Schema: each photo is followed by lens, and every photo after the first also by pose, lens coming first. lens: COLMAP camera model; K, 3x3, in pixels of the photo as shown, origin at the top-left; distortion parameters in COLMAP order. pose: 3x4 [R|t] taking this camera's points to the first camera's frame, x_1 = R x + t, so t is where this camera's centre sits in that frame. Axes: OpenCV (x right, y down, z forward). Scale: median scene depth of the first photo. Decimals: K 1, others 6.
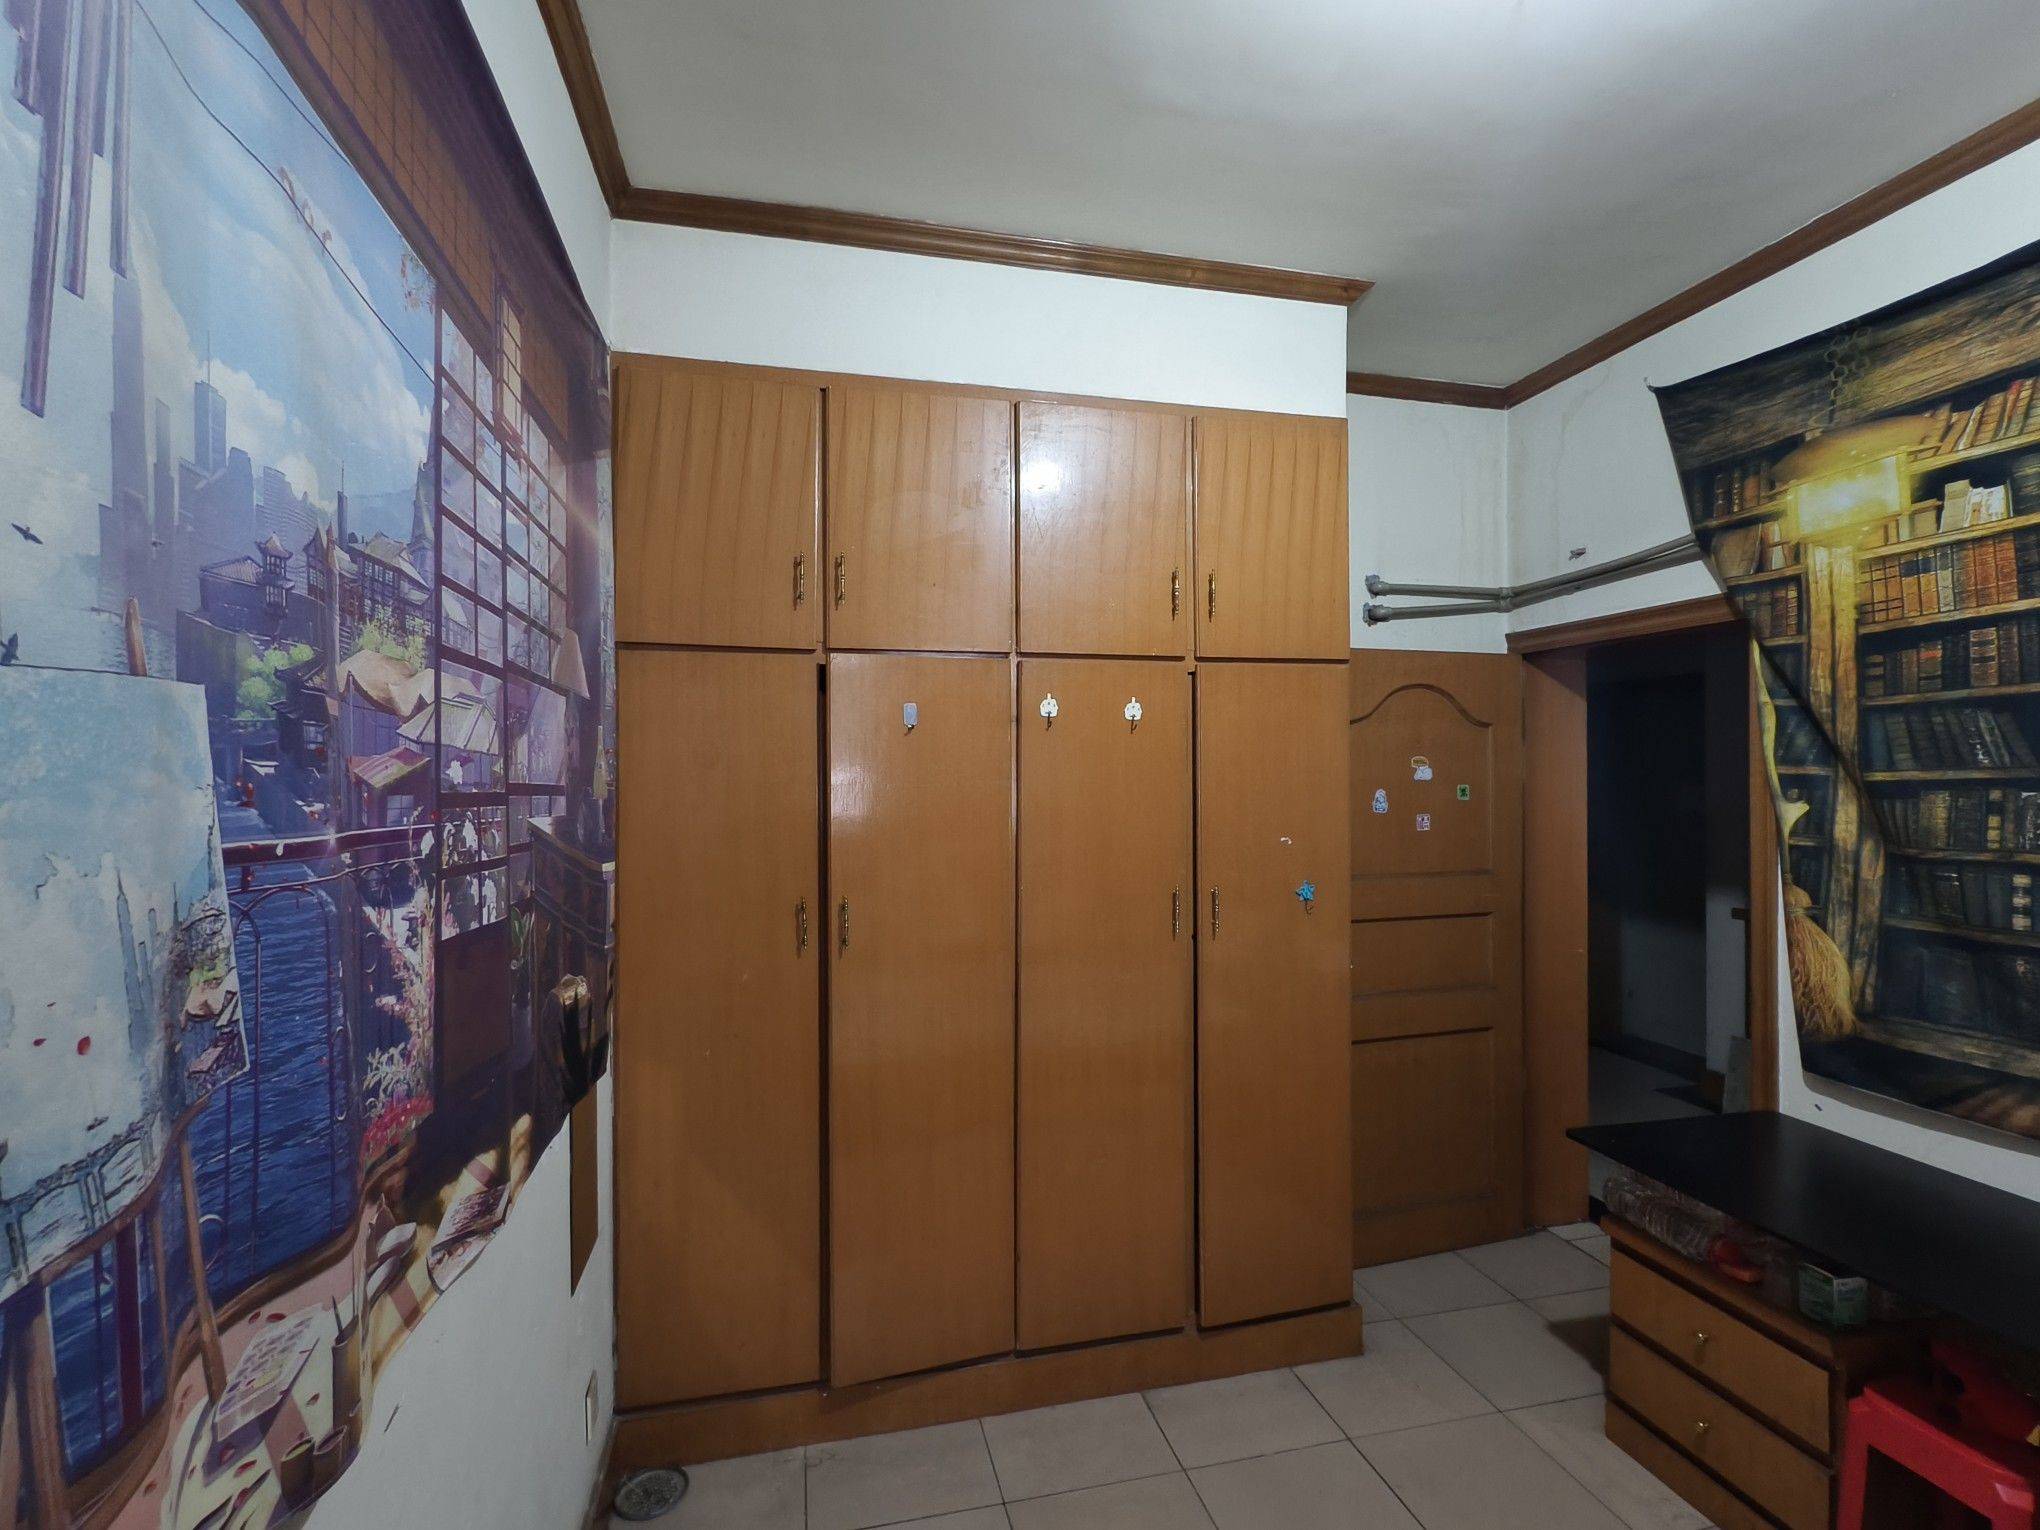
lens RADIAL K [[958.7, 0, 1024.5], [0, 958.7, 766.4], [0, 0, 1]] dist [-0.000876, 0.000262]
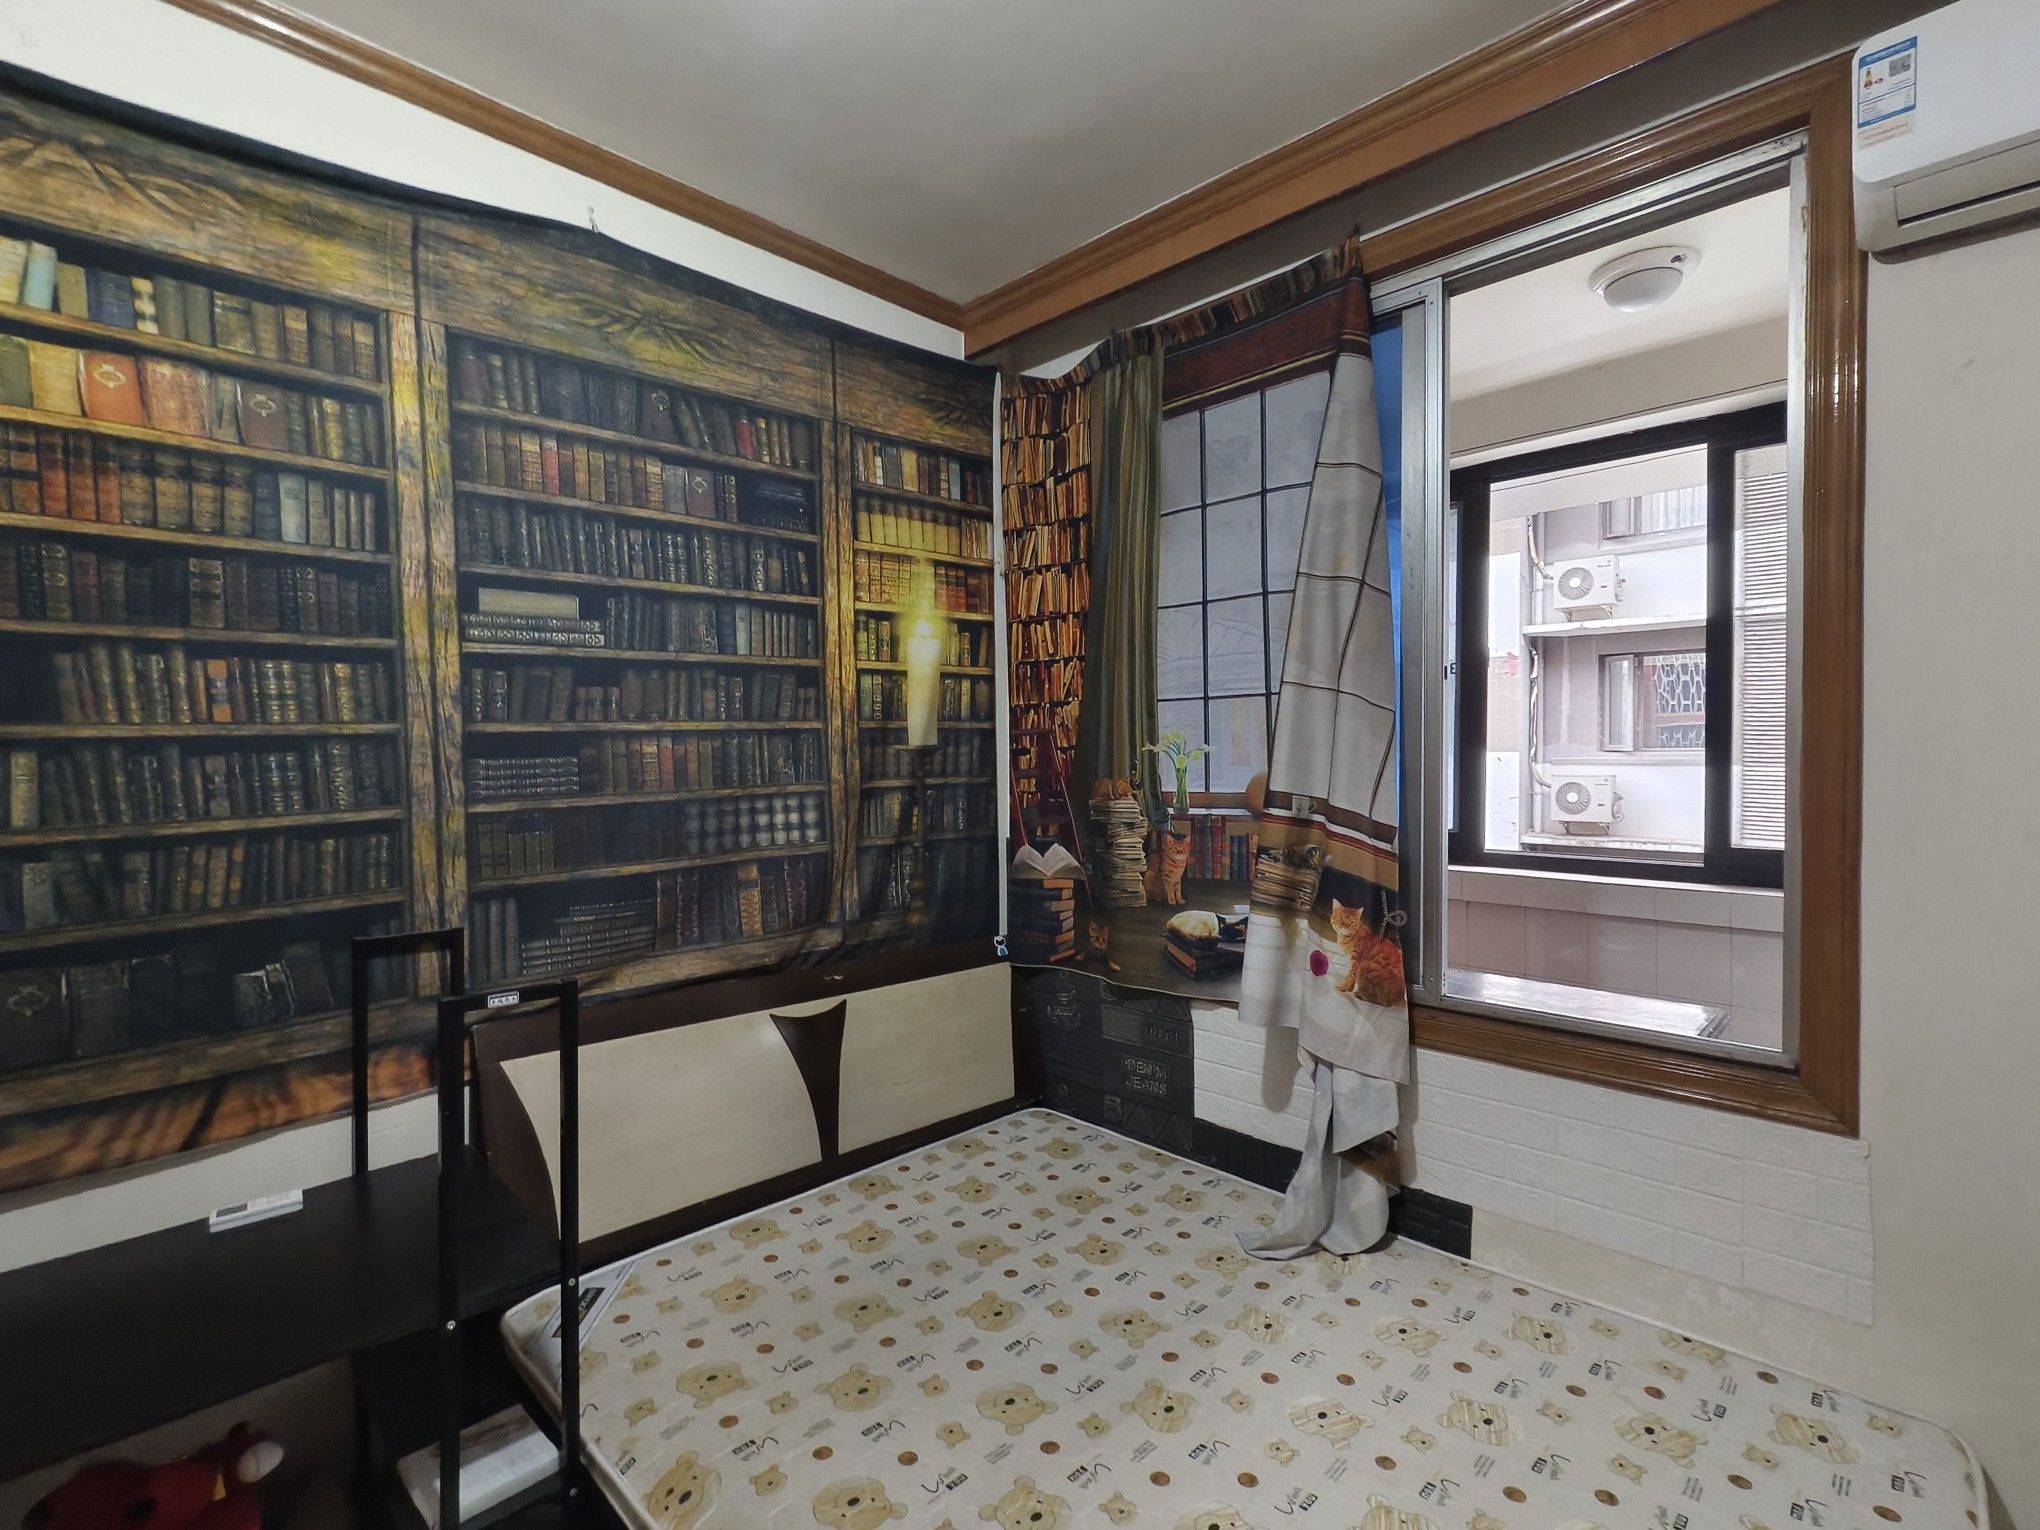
lens RADIAL K [[958.7, 0, 1024.5], [0, 958.7, 766.4], [0, 0, 1]] dist [-0.000876, 0.000262]
pose [[-0.524045, -0.004617, 0.851678, -0.071001], [-0.004514, 0.999986, 0.002643, 0.026587], [-0.851679, -0.002459, -0.524059, 0.694056]]
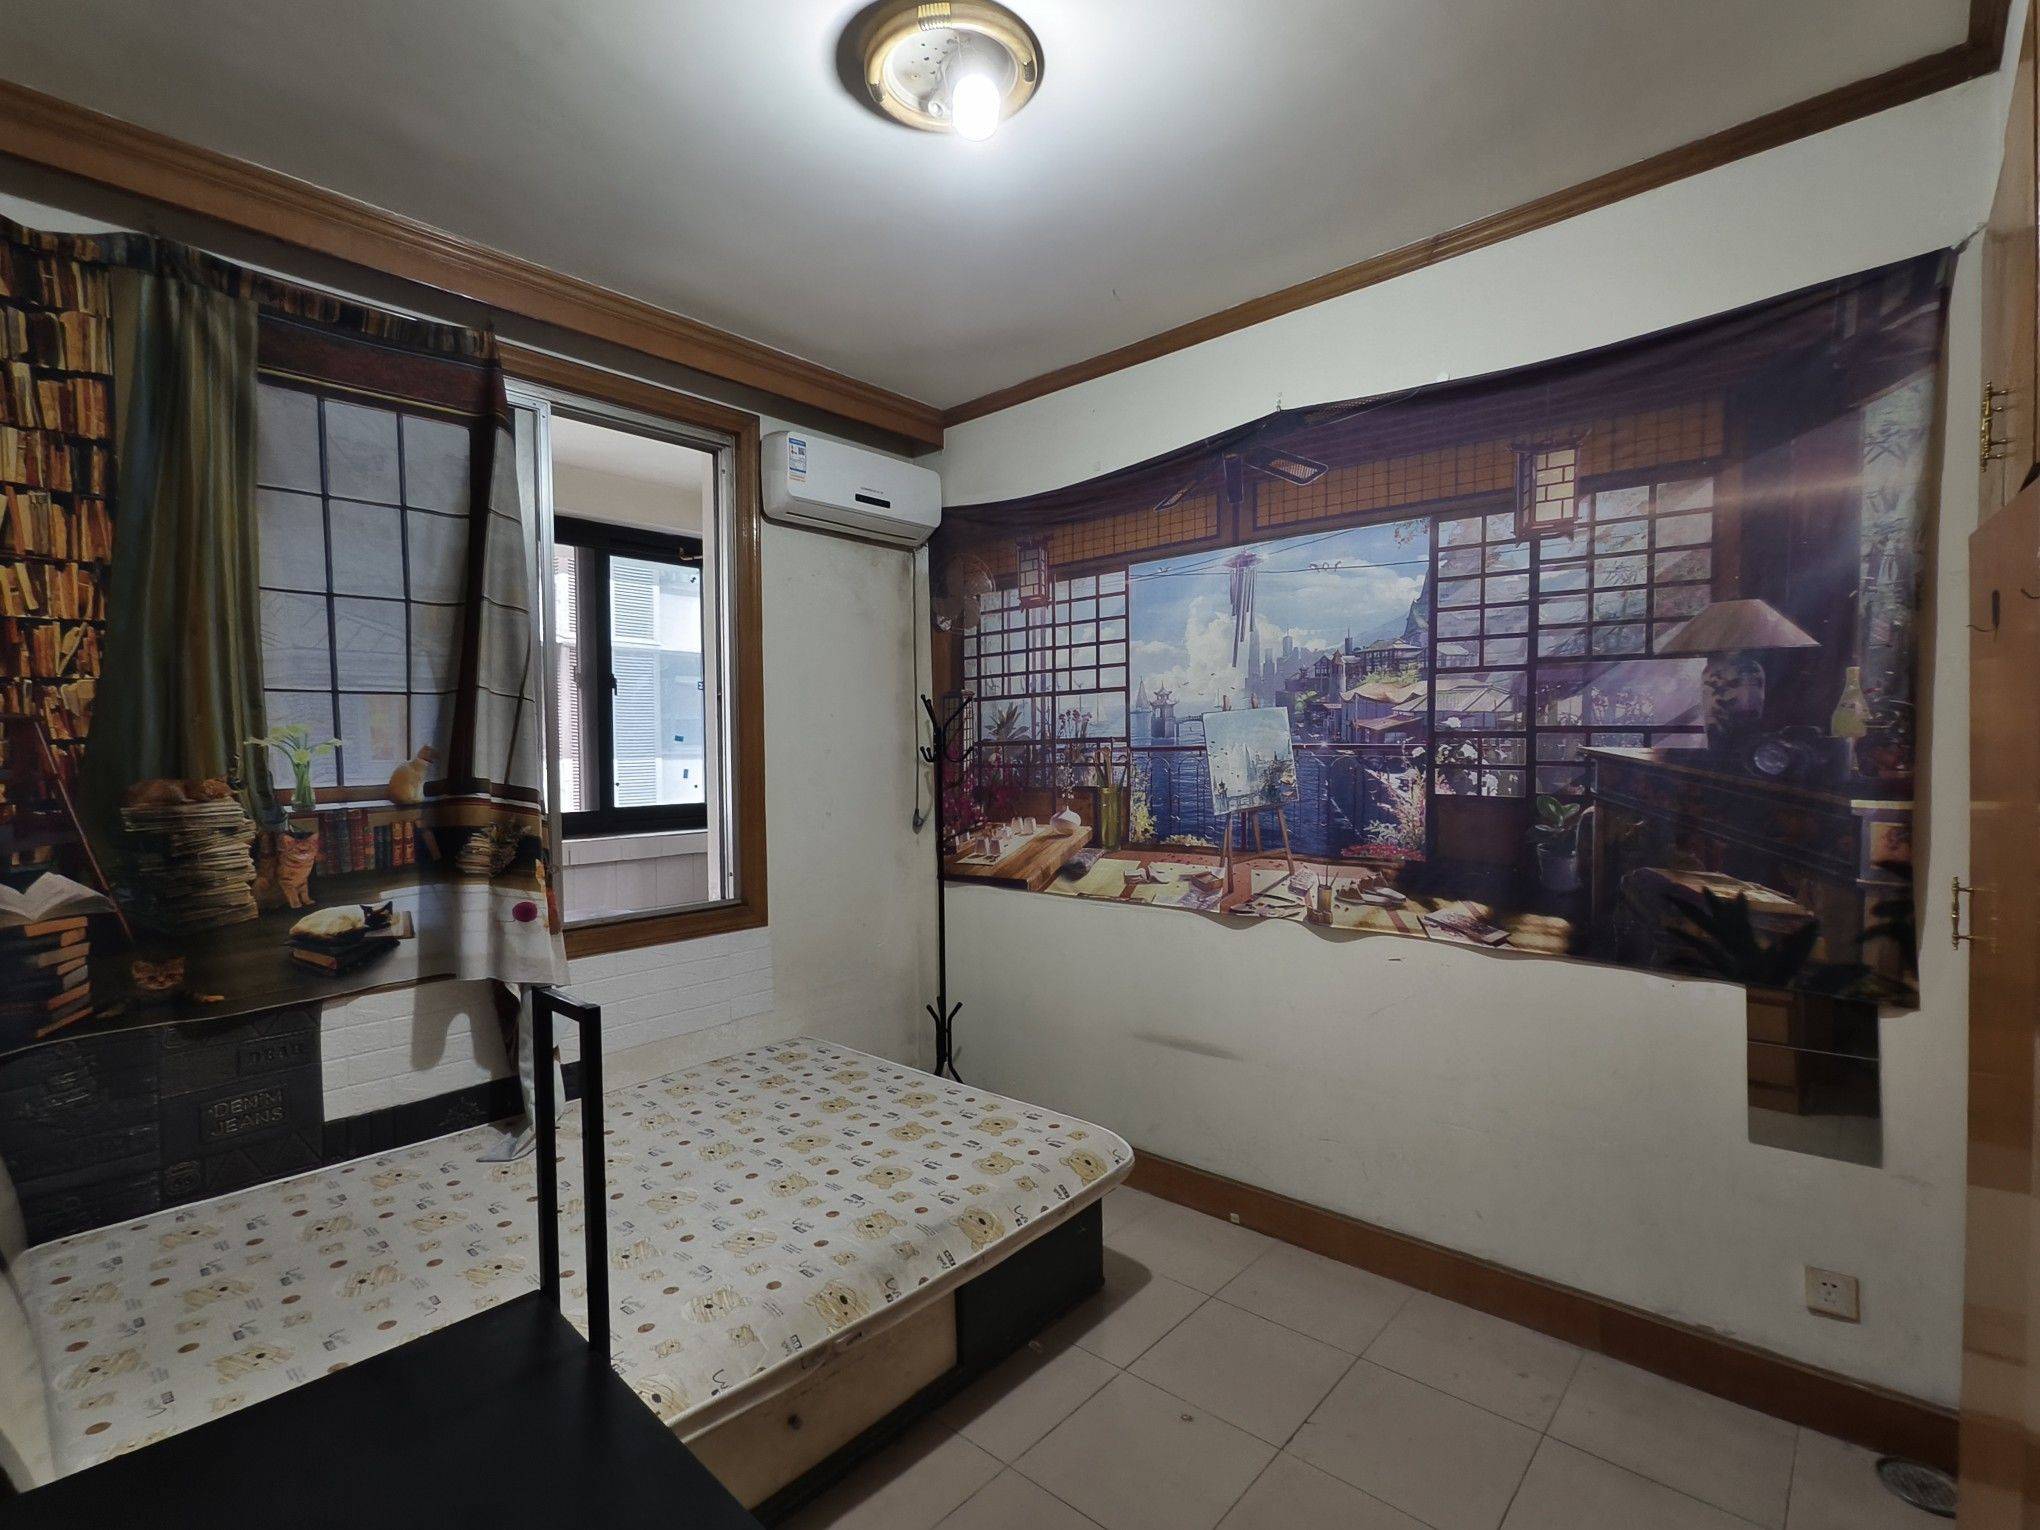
lens RADIAL K [[958.7, 0, 1024.5], [0, 958.7, 766.4], [0, 0, 1]] dist [-0.000876, 0.000262]
pose [[-0.823188, 0.023988, -0.567261, 0.958459], [0.019314, 0.999712, 0.014247, 0.037072], [0.567440, 0.000772, -0.823415, 1.450529]]
